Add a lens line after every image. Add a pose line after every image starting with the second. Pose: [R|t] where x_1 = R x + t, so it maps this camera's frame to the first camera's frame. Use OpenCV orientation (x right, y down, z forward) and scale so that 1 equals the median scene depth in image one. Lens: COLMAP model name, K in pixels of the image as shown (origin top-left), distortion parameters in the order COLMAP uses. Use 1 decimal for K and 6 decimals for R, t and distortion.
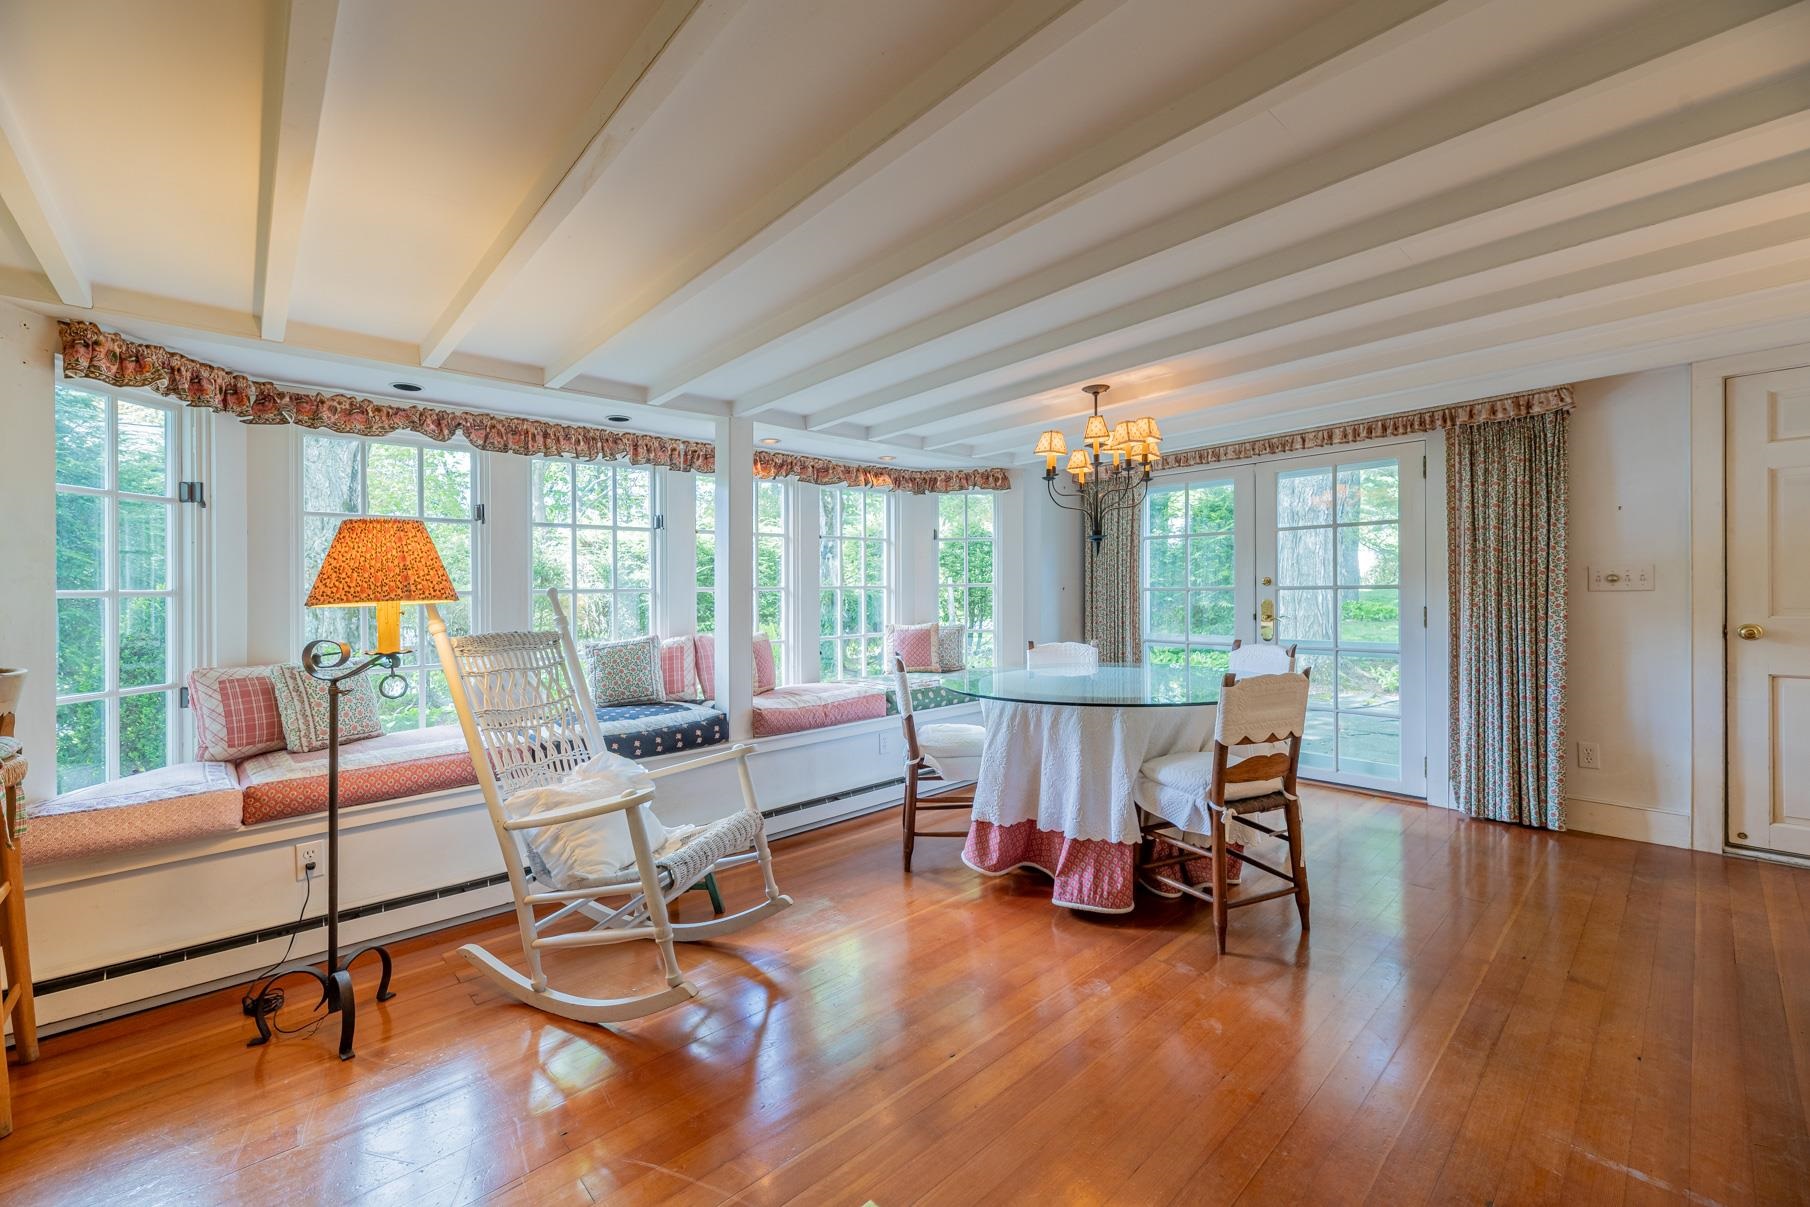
lens RADIAL K [[755.5, 0, 871.3], [0, 755.5, 598.3], [0, 0, 1]] dist [0.004336, 0.000556]
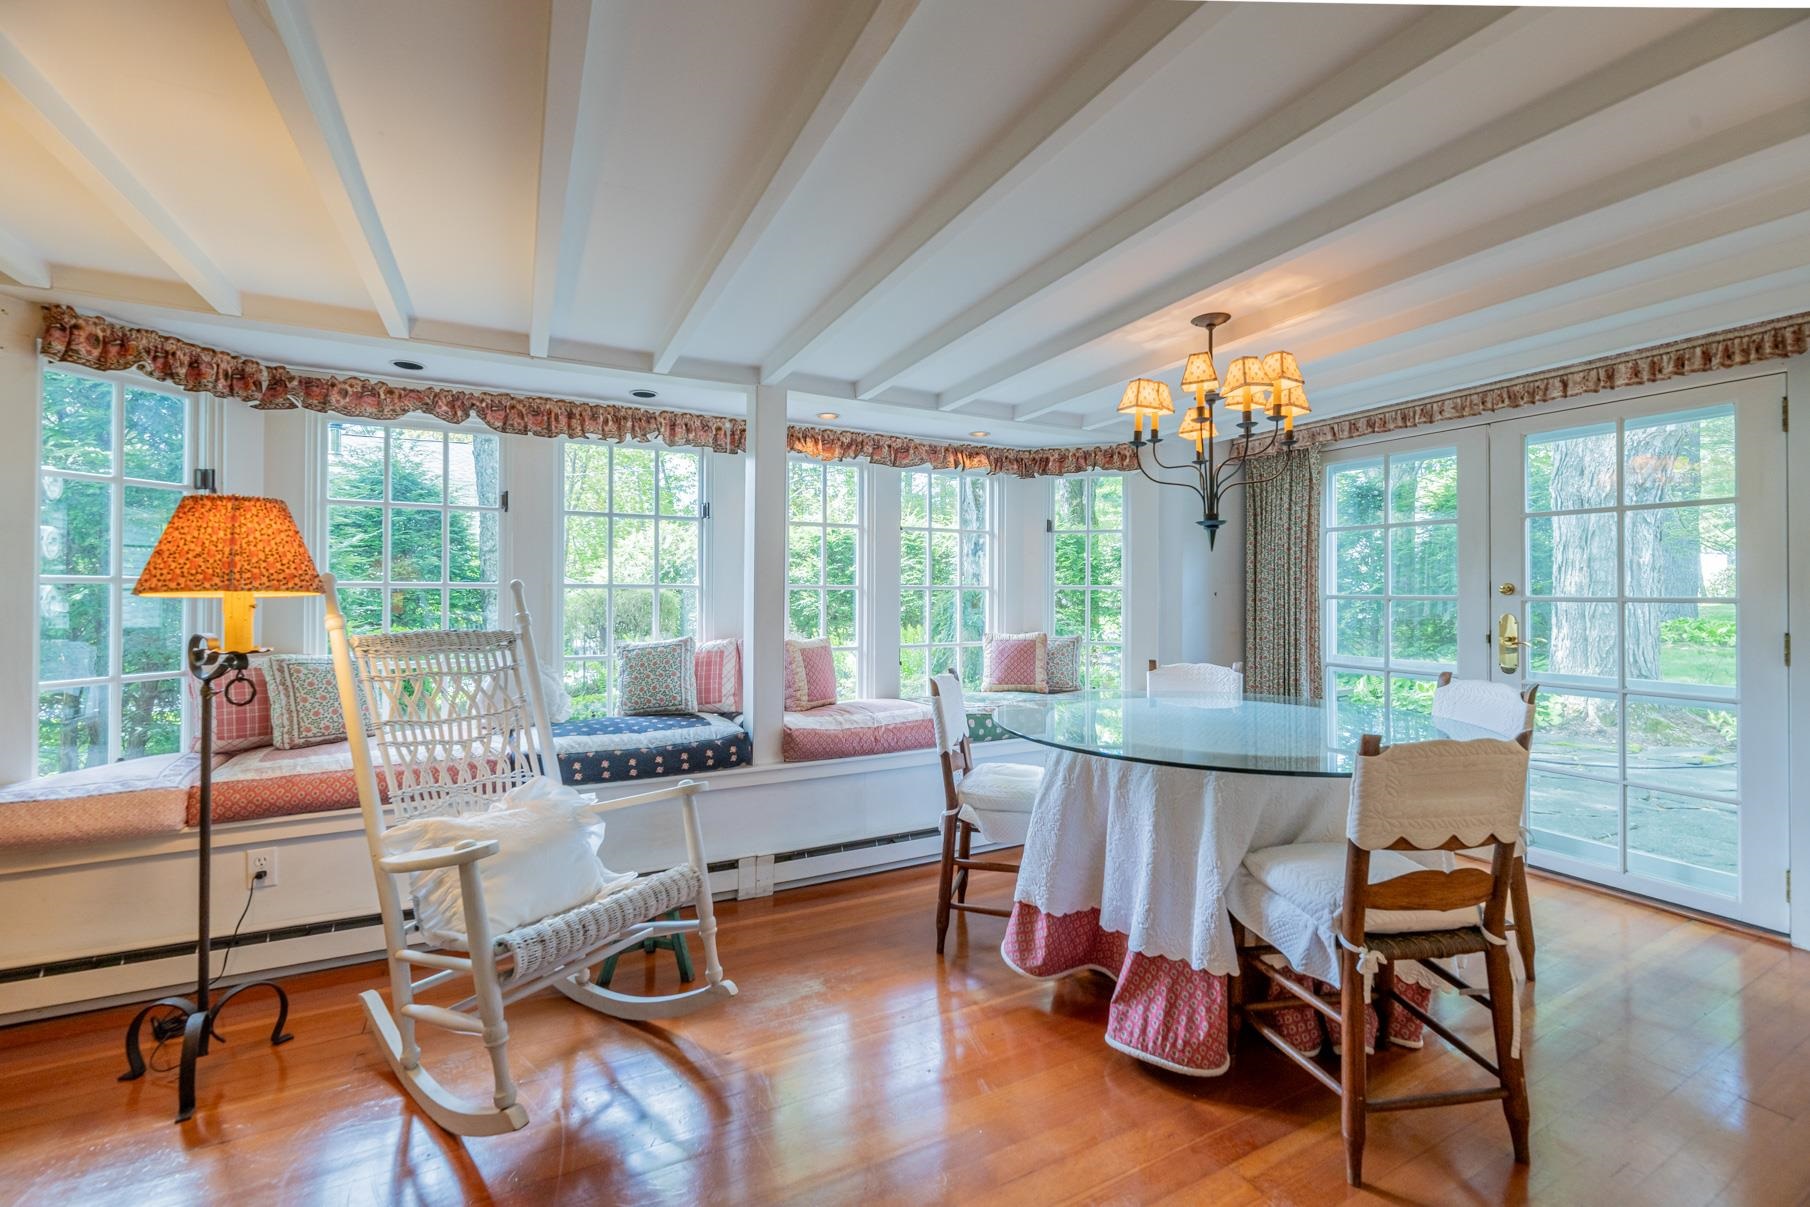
lens RADIAL K [[765.8, 0, 875.5], [0, 765.8, 582.8], [0, 0, 1]] dist [0.000580, -0.000129]
pose [[0.967528, 0.015999, -0.252258, 0.189489], [-0.021255, 0.999610, -0.018125, -0.003990], [0.251870, 0.022898, 0.967490, 0.228191]]
